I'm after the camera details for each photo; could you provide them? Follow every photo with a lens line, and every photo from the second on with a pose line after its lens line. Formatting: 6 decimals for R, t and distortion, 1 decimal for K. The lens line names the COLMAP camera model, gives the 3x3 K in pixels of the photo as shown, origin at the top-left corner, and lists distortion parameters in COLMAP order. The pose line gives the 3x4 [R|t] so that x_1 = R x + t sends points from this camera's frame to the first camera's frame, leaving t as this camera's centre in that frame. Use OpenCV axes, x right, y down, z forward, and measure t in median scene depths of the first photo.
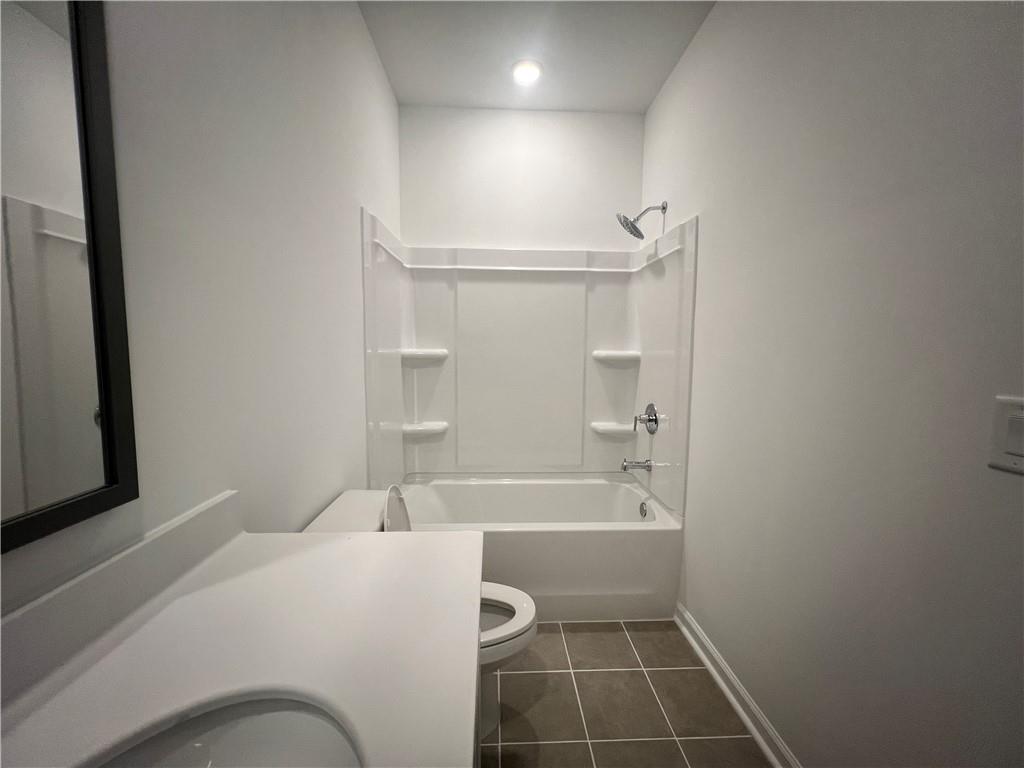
lens RADIAL K [[409.2, 0, 515.1], [0, 409.2, 386.1], [0, 0, 1]] dist [0.002023, 0.000183]
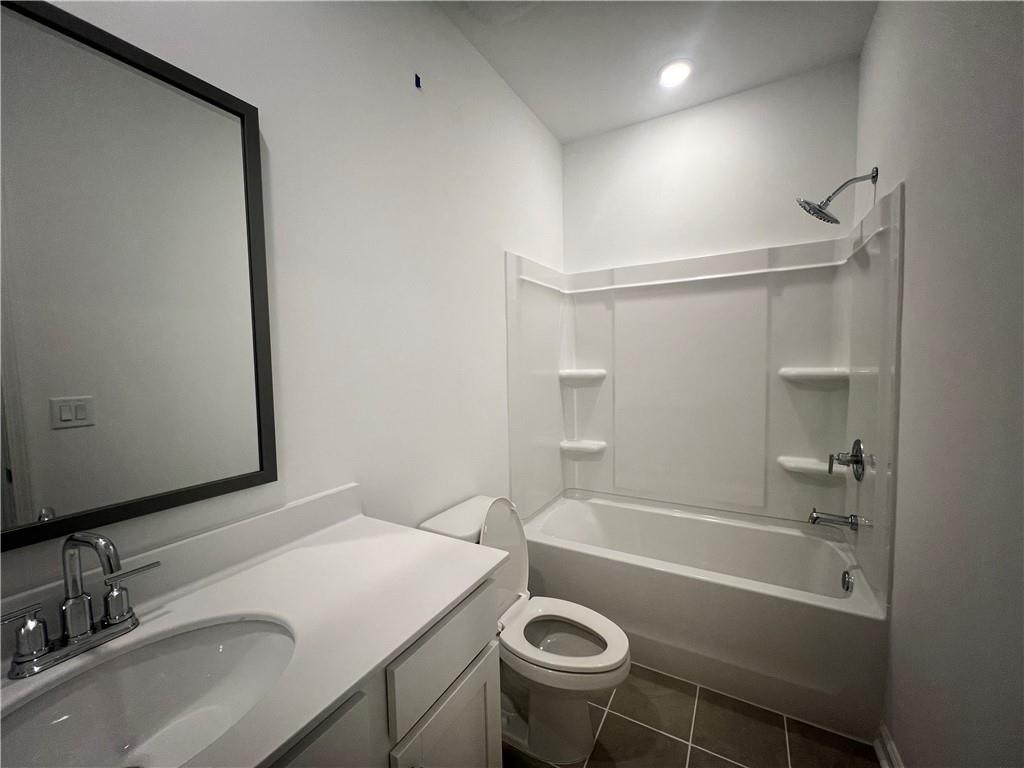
lens RADIAL K [[409.2, 0, 508.5], [0, 409.2, 386.8], [0, 0, 1]] dist [0.002023, 0.000183]
pose [[0.844119, 0.006657, -0.536114, 0.179895], [-0.021582, 0.999534, -0.021571, -0.021008], [0.535721, 0.029779, 0.843870, 0.026936]]
